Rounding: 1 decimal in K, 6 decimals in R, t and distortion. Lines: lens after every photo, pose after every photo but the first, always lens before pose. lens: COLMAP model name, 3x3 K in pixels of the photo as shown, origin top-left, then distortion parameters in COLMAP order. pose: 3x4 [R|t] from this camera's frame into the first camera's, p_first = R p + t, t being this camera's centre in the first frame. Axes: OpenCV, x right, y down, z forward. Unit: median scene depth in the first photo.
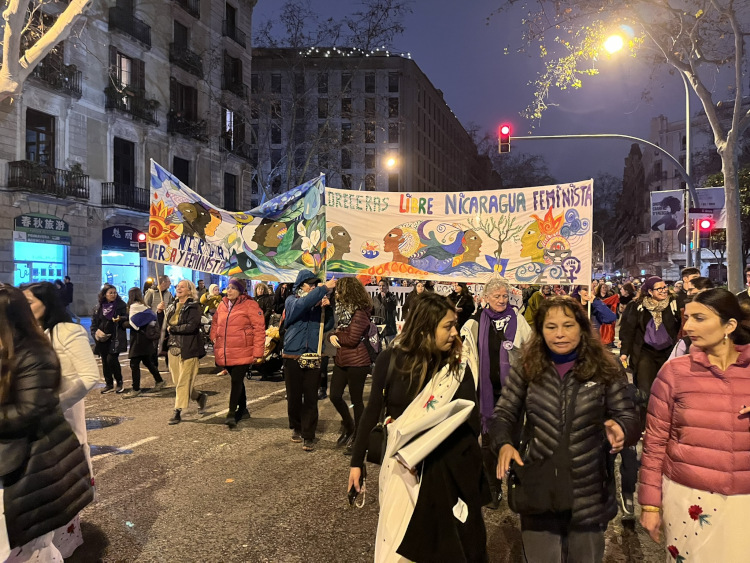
lens RADIAL K [[565.4, 0, 375.0], [0, 565.4, 281.5], [0, 0, 1]] dist [0.081424, -0.109754]
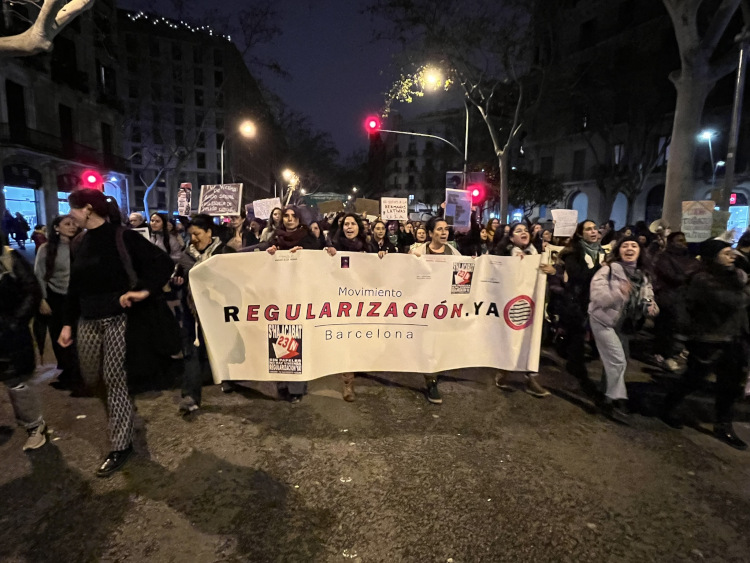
lens RADIAL K [[408.4, 0, 375.0], [0, 408.4, 281.5], [0, 0, 1]] dist [-0.003245, -0.000302]
pose [[0.898312, -0.043932, 0.437157, -0.182444], [-0.021455, 0.989415, 0.143519, -0.000381], [-0.438835, -0.138303, 0.887860, -0.035890]]
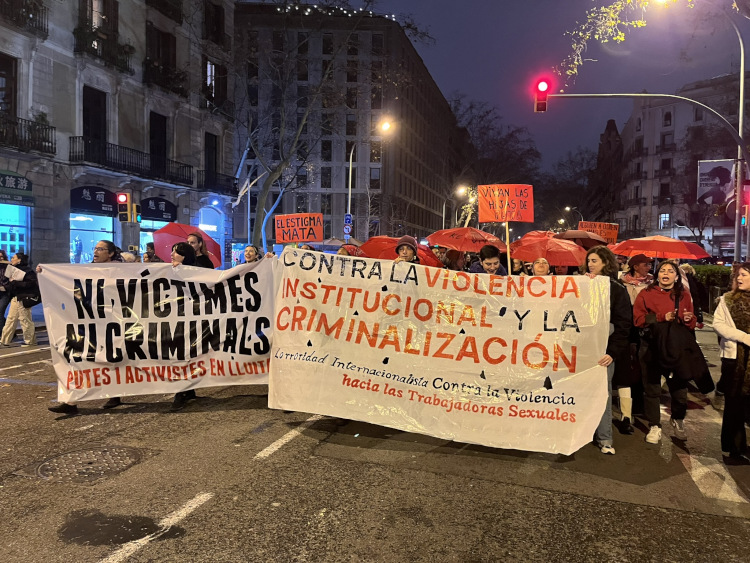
lens RADIAL K [[562.2, 0, 375.3], [0, 562.2, 279.6], [0, 0, 1]] dist [0.101449, -0.145966]
pose [[0.998178, 0.015212, 0.058392, -0.052515], [-0.017891, 0.998797, 0.045646, -0.000543], [-0.057628, -0.046607, 0.997250, 0.079493]]
